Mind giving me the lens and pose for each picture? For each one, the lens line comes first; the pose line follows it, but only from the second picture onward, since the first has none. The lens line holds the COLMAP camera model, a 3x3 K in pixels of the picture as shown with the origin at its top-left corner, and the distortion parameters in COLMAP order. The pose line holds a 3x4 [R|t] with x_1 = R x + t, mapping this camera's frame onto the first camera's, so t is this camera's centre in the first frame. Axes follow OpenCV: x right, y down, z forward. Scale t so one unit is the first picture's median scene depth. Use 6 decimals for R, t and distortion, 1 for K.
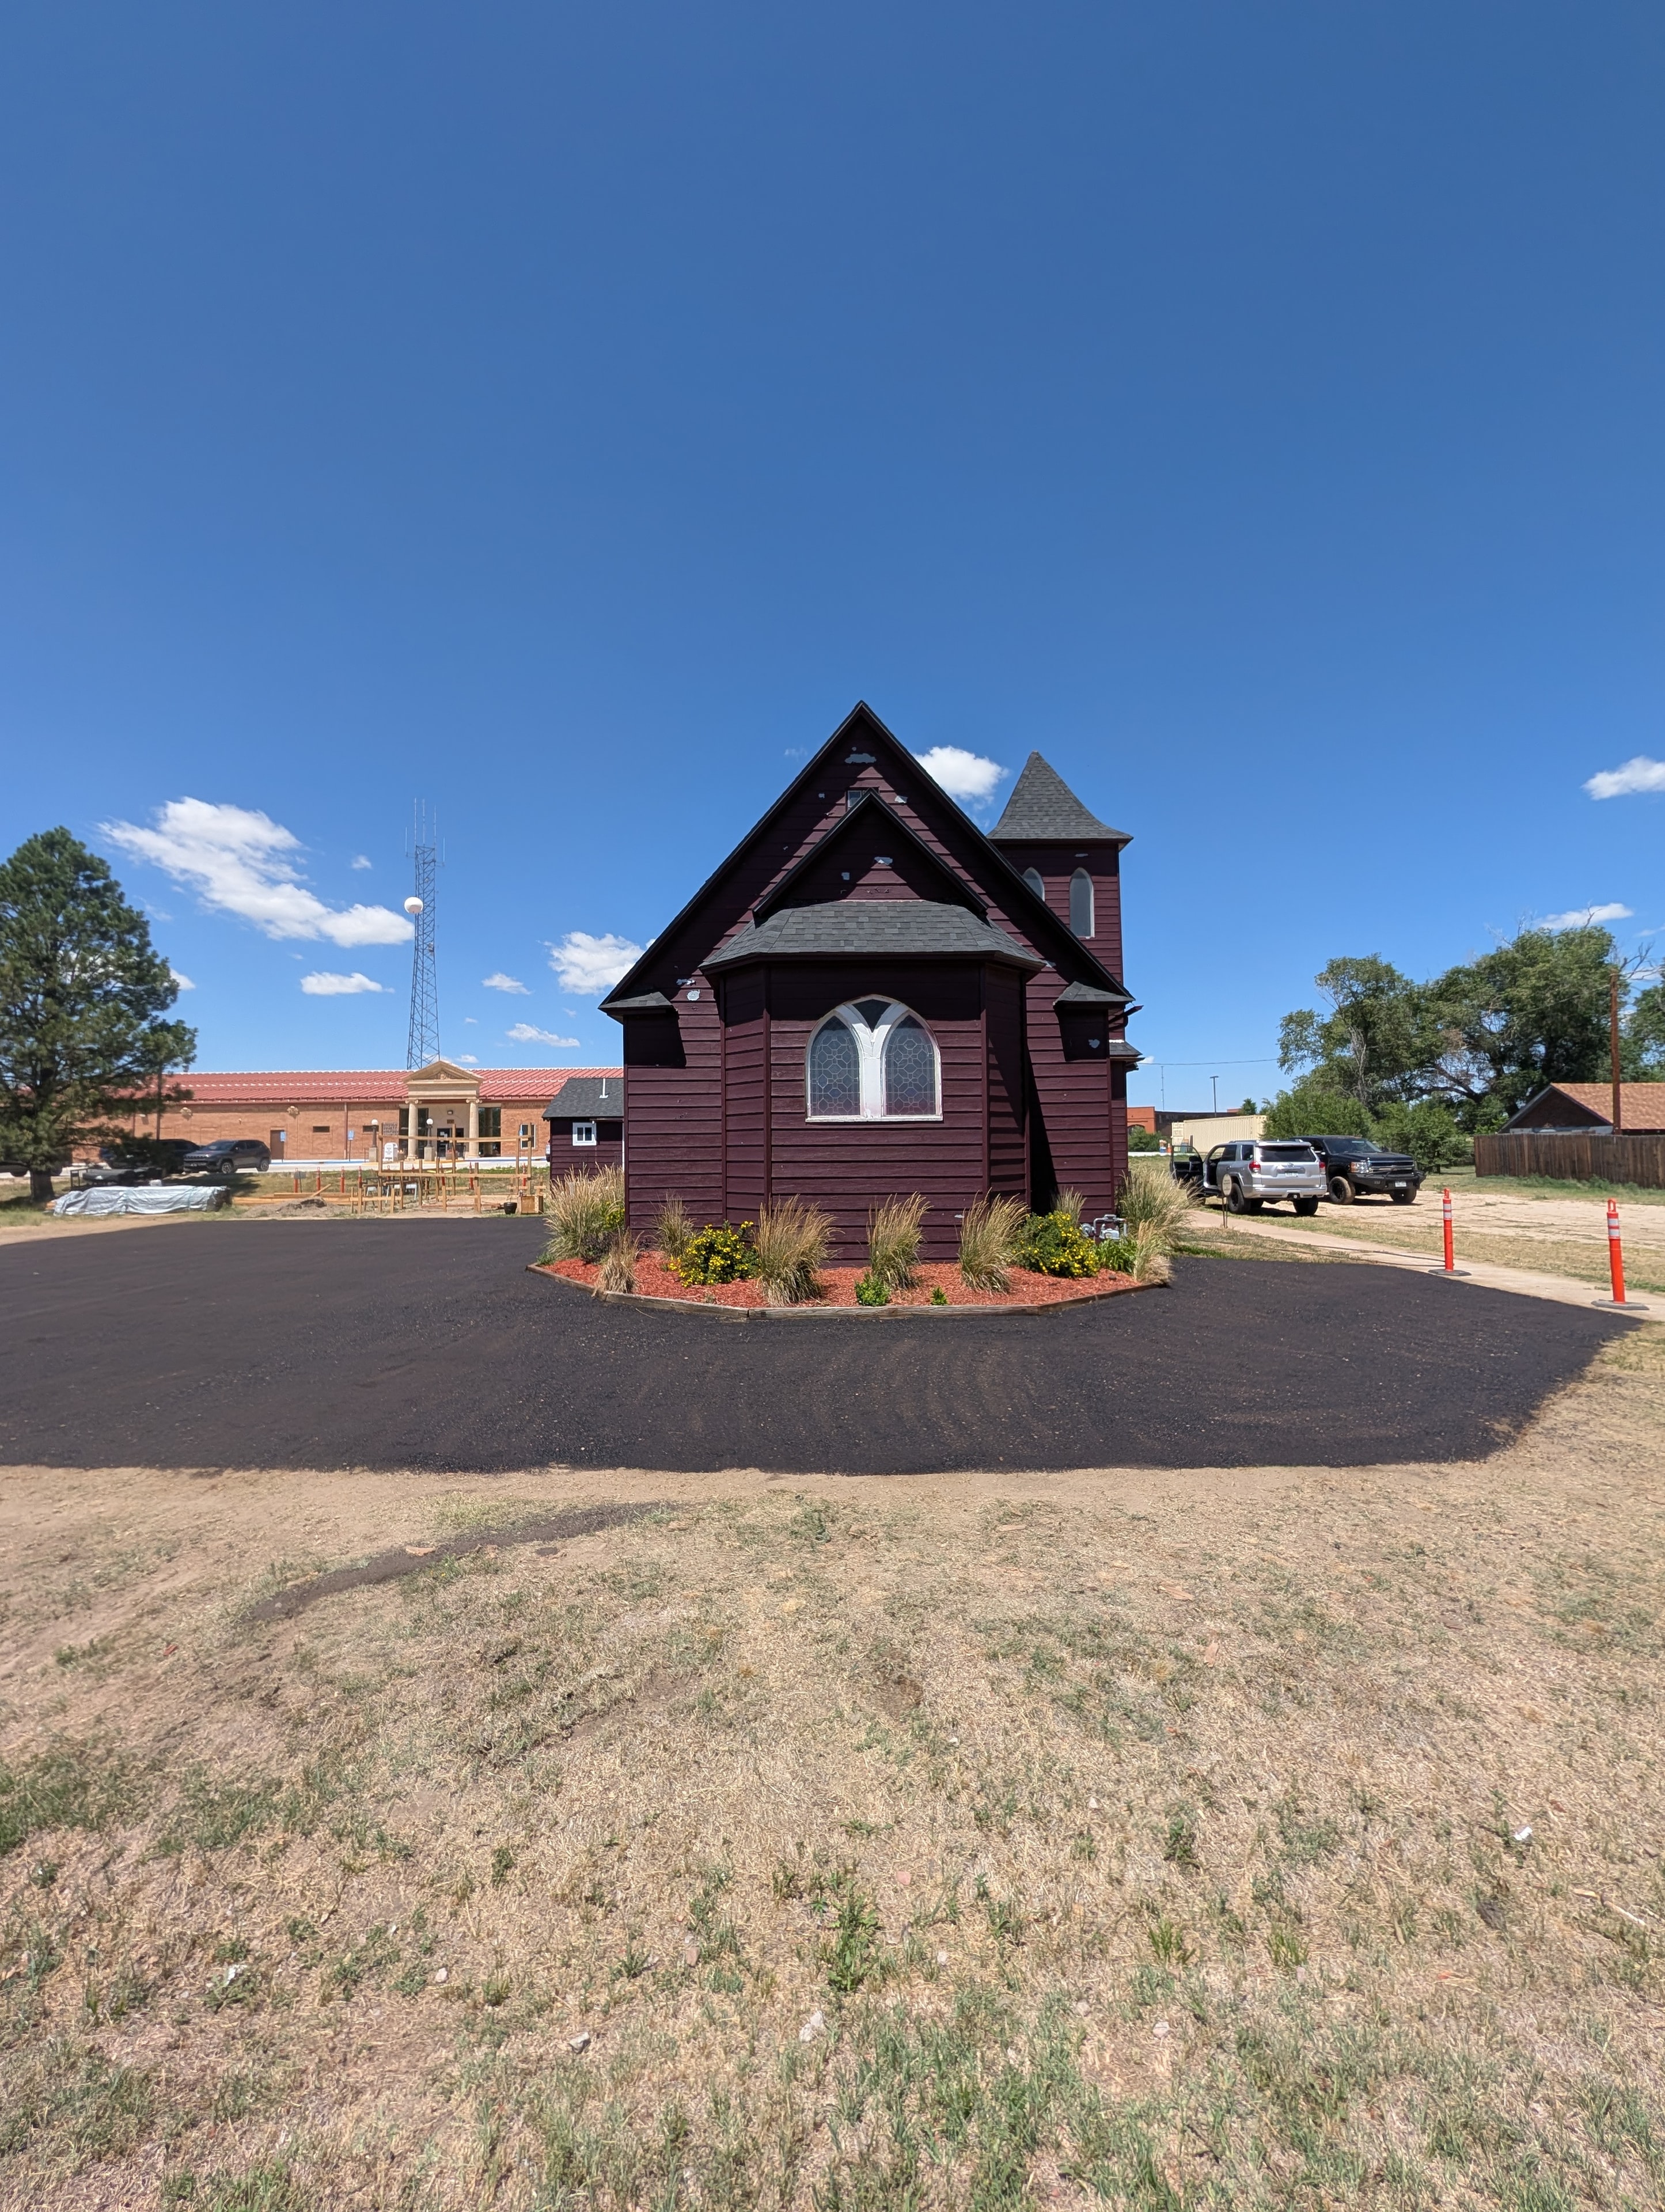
lens RADIAL K [[848.4, 0, 819.8], [0, 848.4, 1111.0], [0, 0, 1]] dist [0.001215, -0.000011]
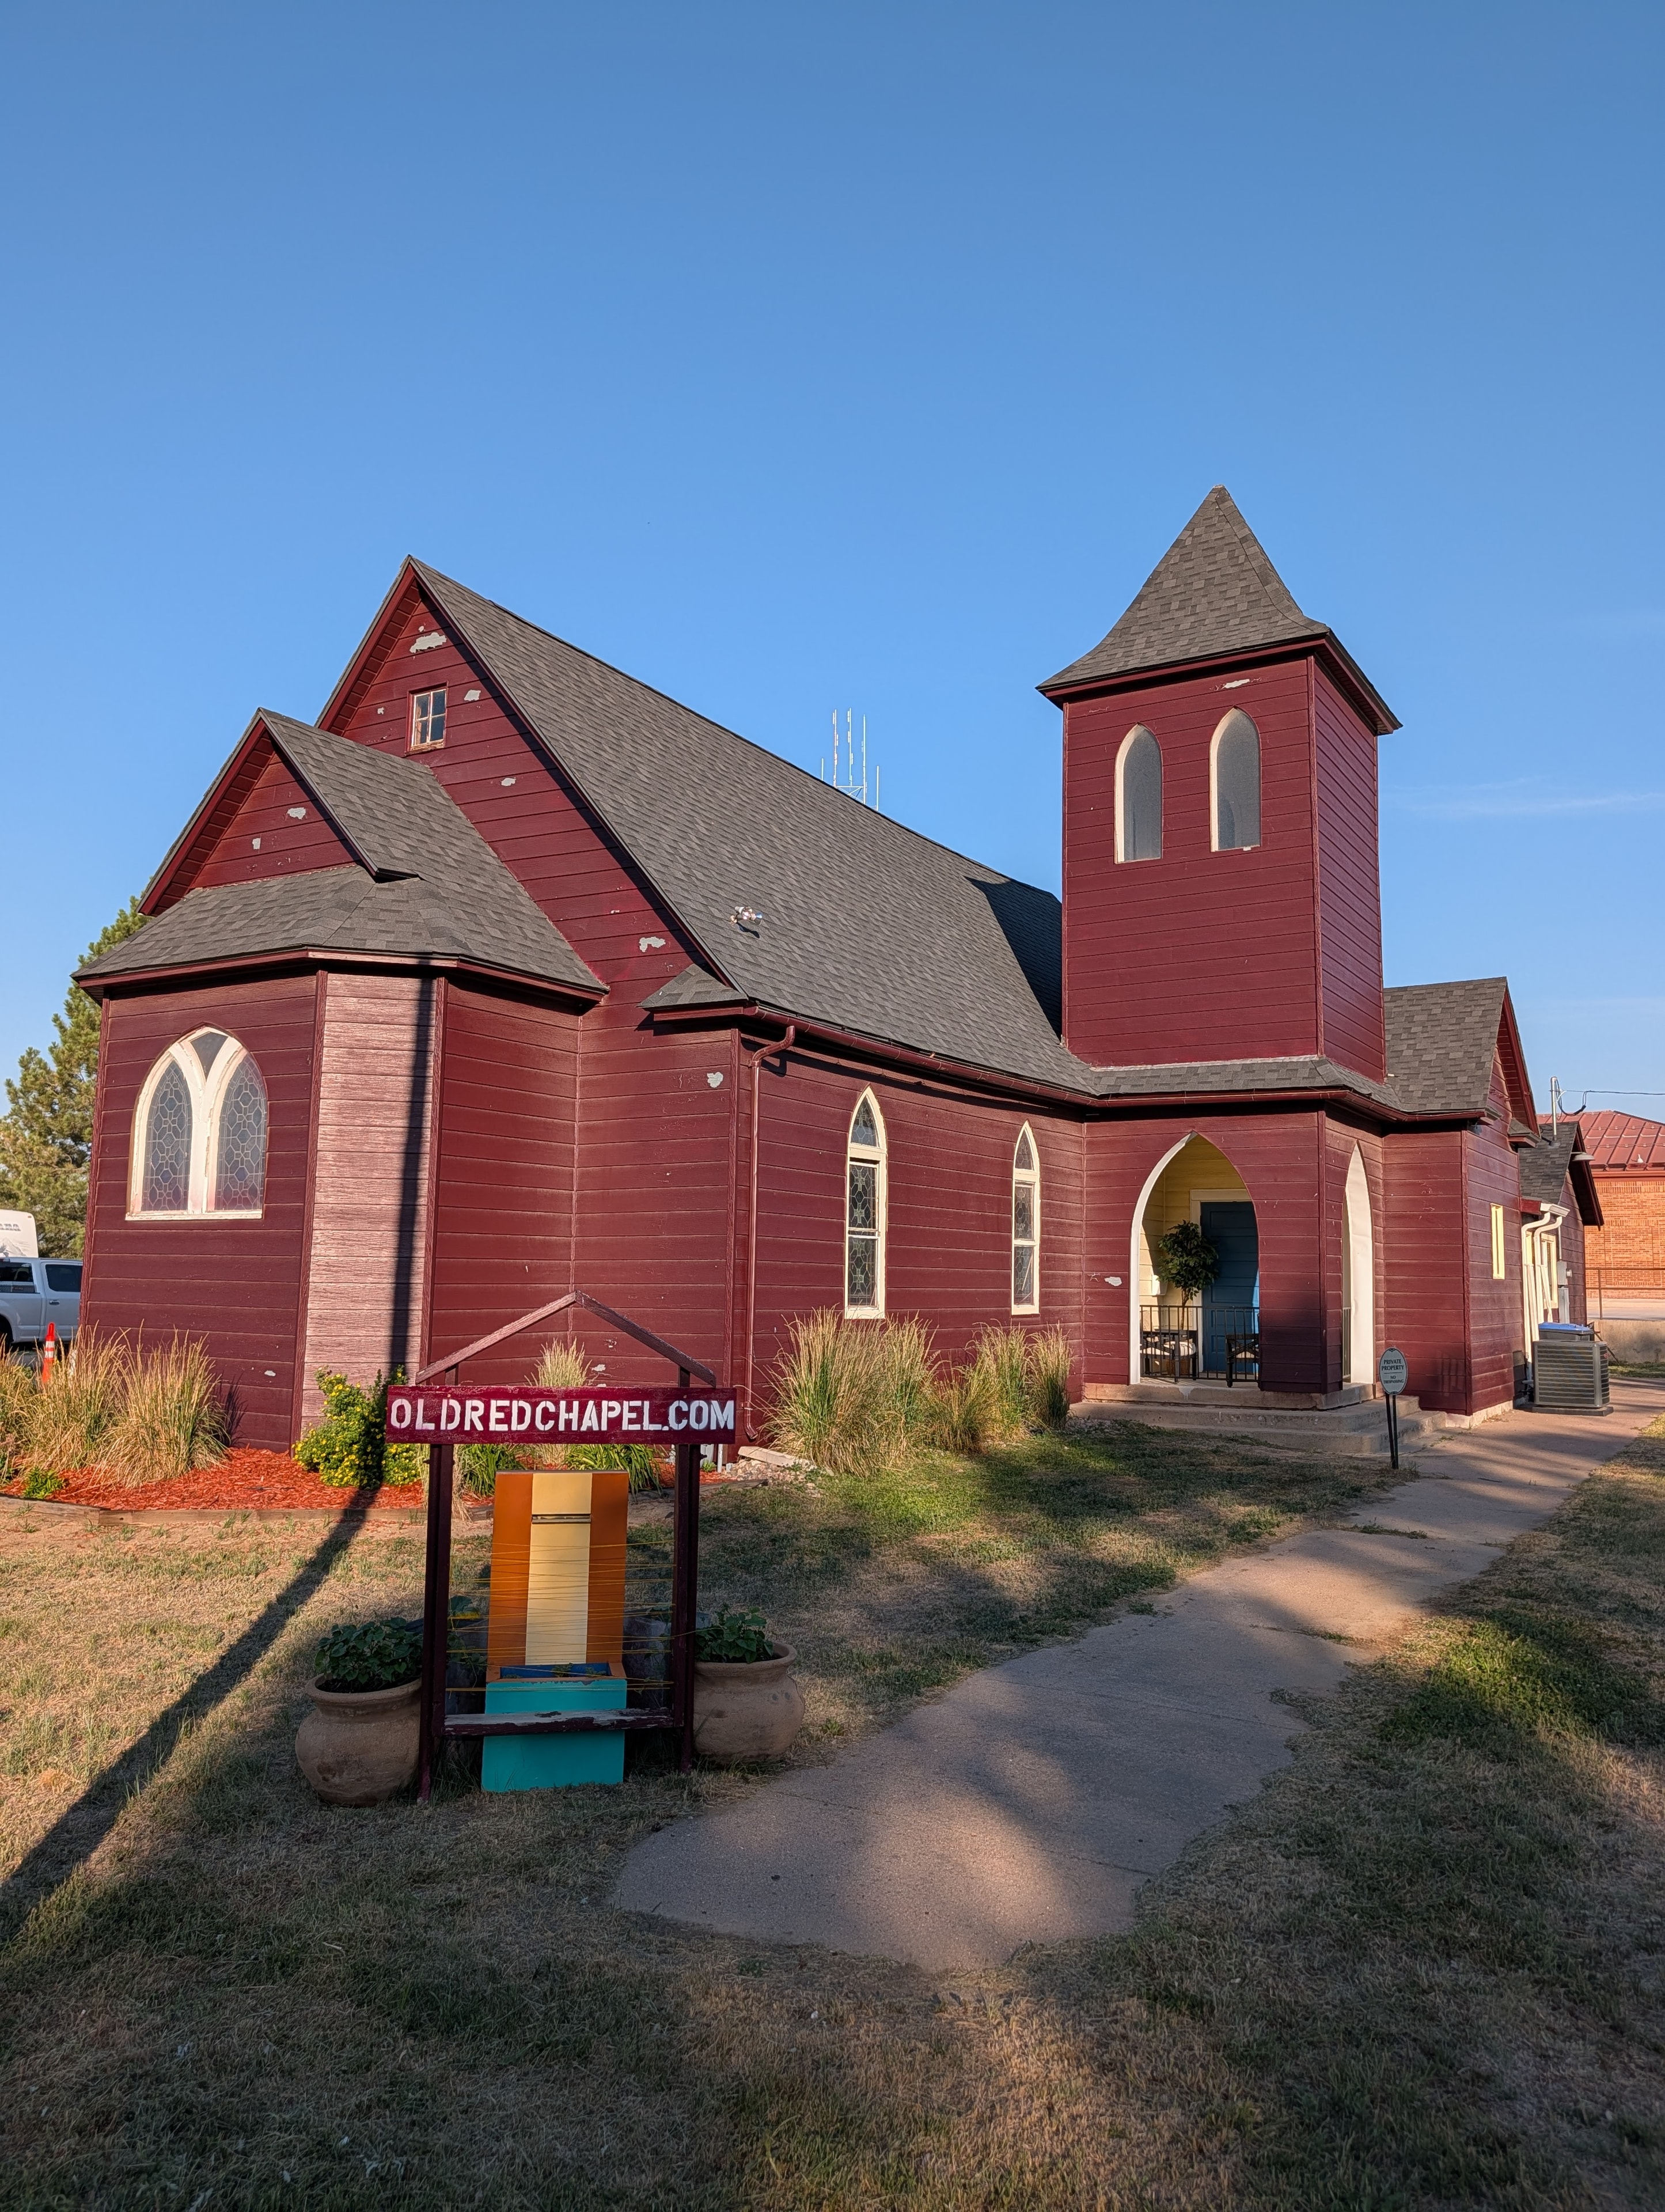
lens RADIAL K [[1600.4, 0, 836.3], [0, 1600.4, 1110.1], [0, 0, 1]] dist [0.021759, -0.018846]
pose [[0.852544, -0.034034, -0.521546, 1.111459], [-0.001185, 0.997749, -0.067047, 0.010053], [0.522653, 0.057779, 0.850585, 0.208109]]
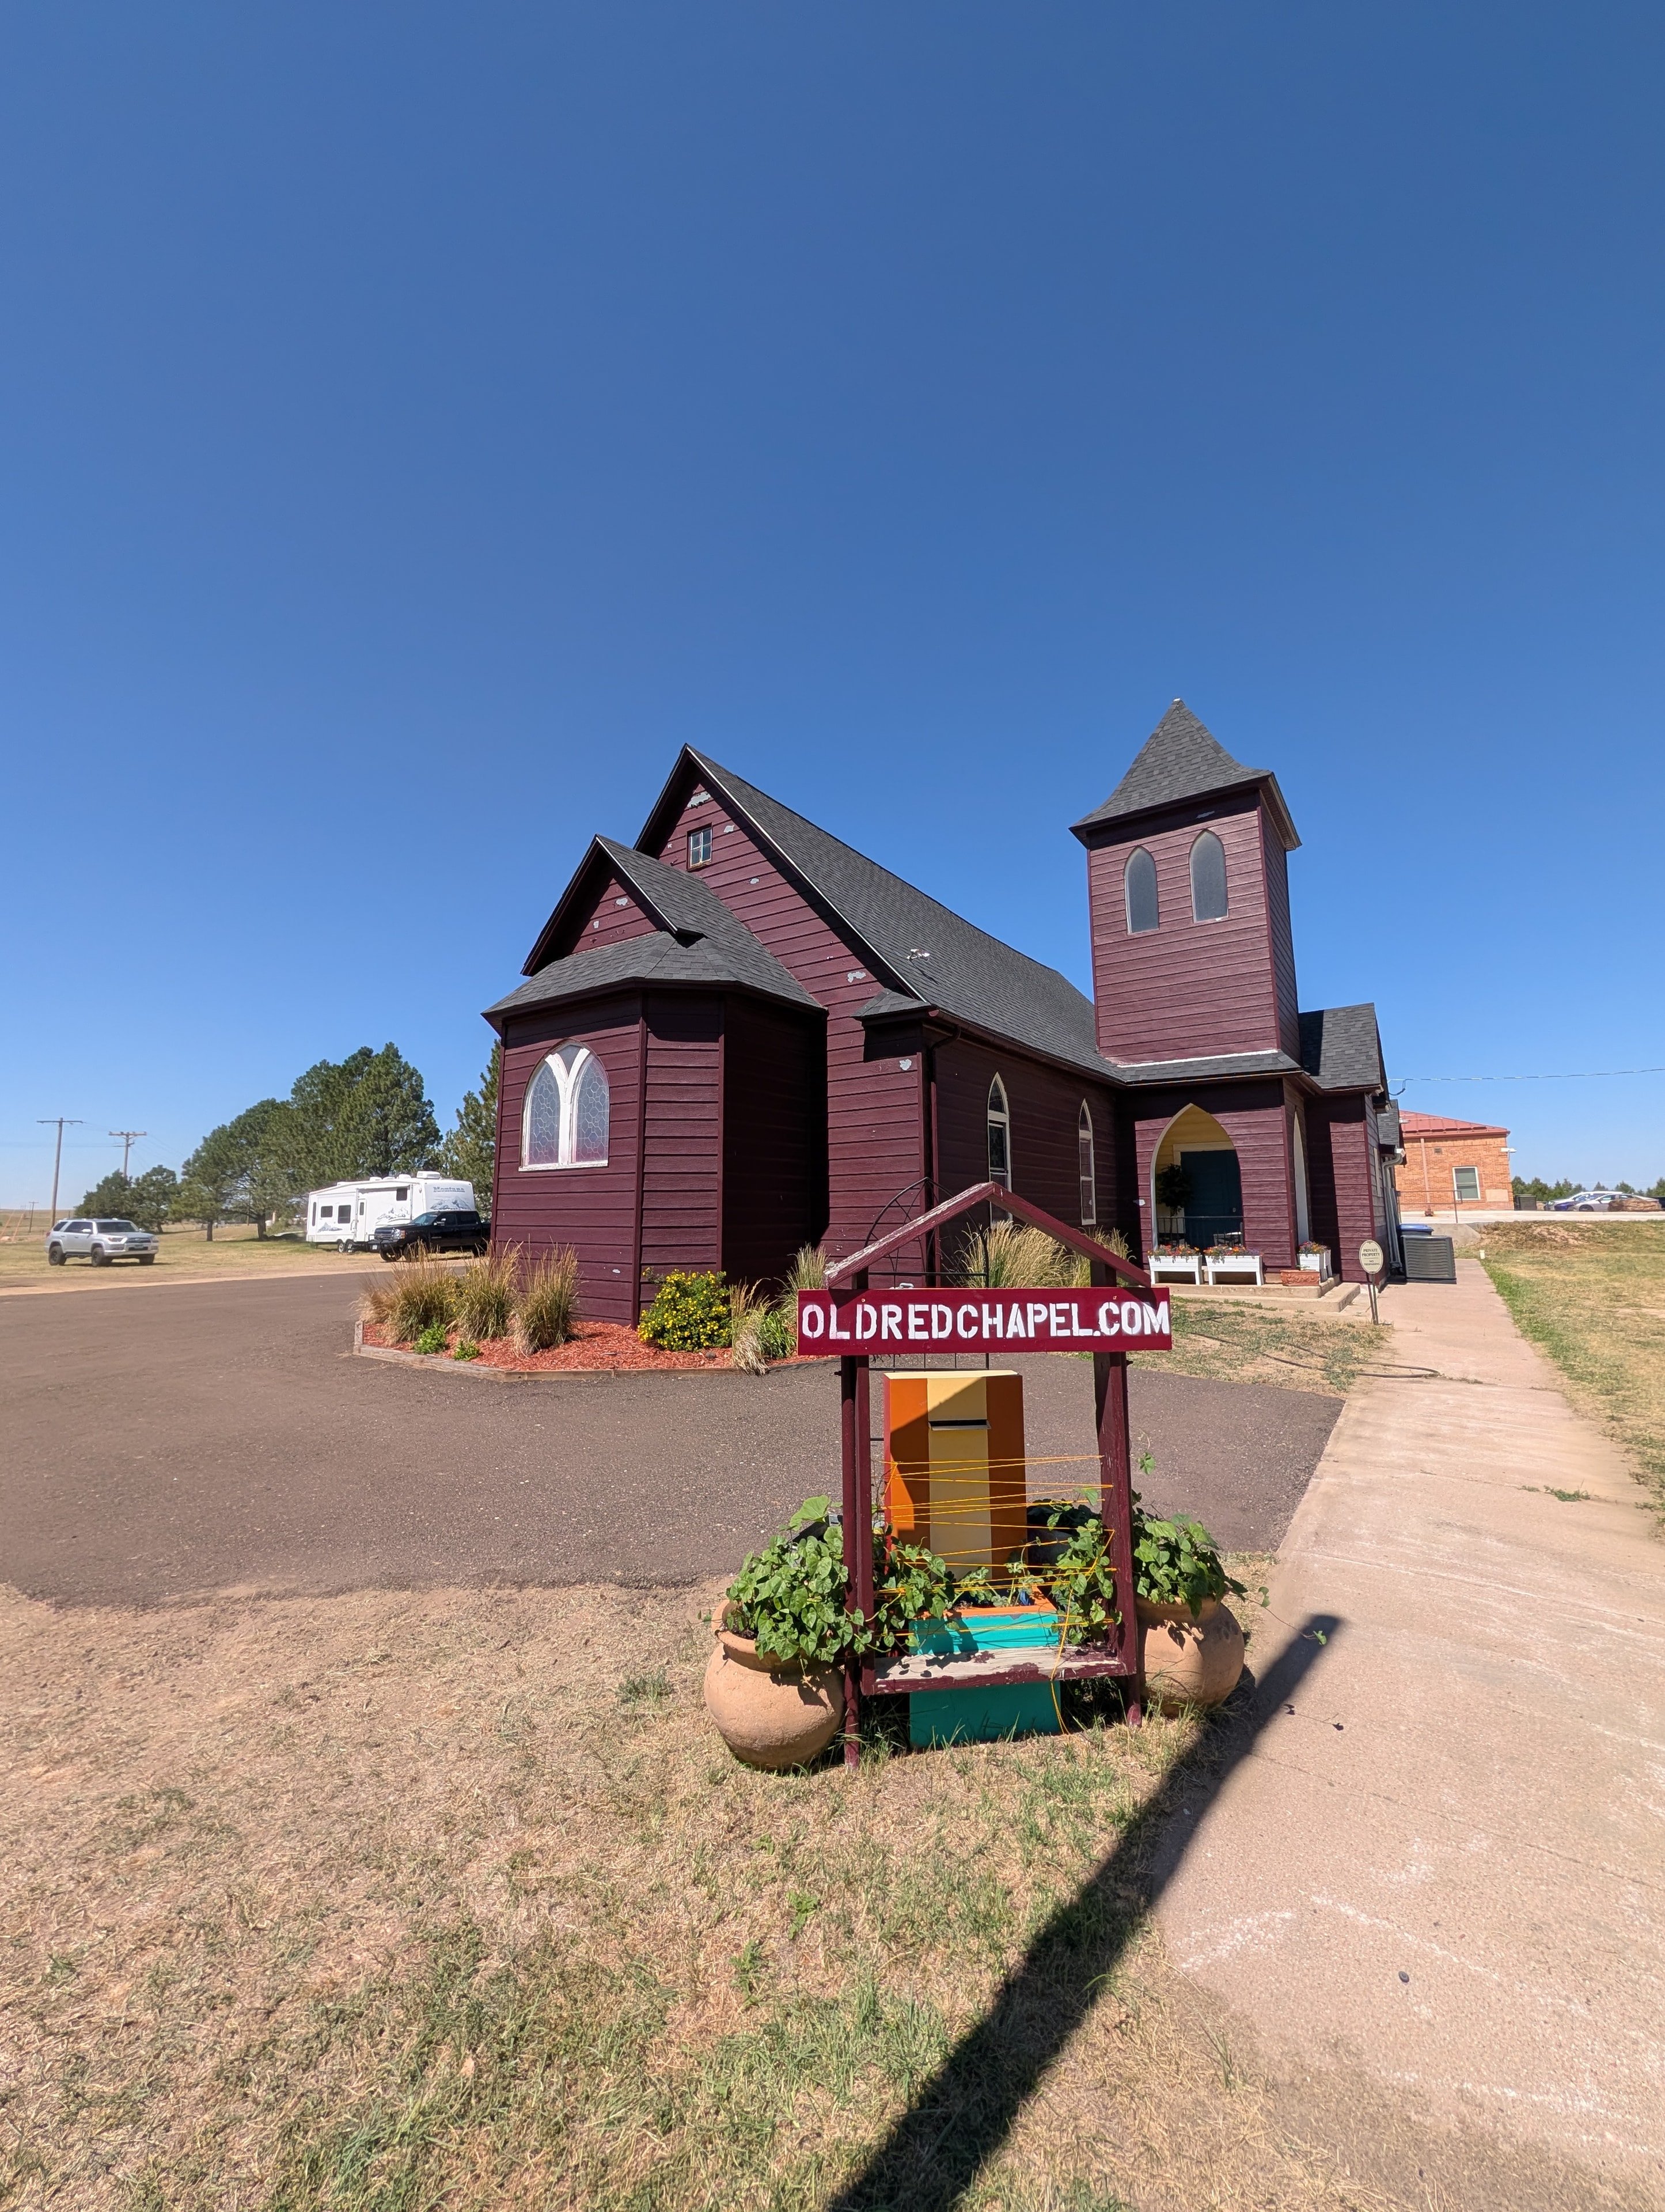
lens RADIAL K [[861.6, 0, 813.1], [0, 861.6, 1105.0], [0, 0, 1]] dist [-0.001053, -0.000238]
pose [[0.801073, -0.069481, -0.594520, 0.878148], [0.020654, 0.995857, -0.088555, 0.032607], [0.598210, 0.058660, 0.799189, 0.373866]]
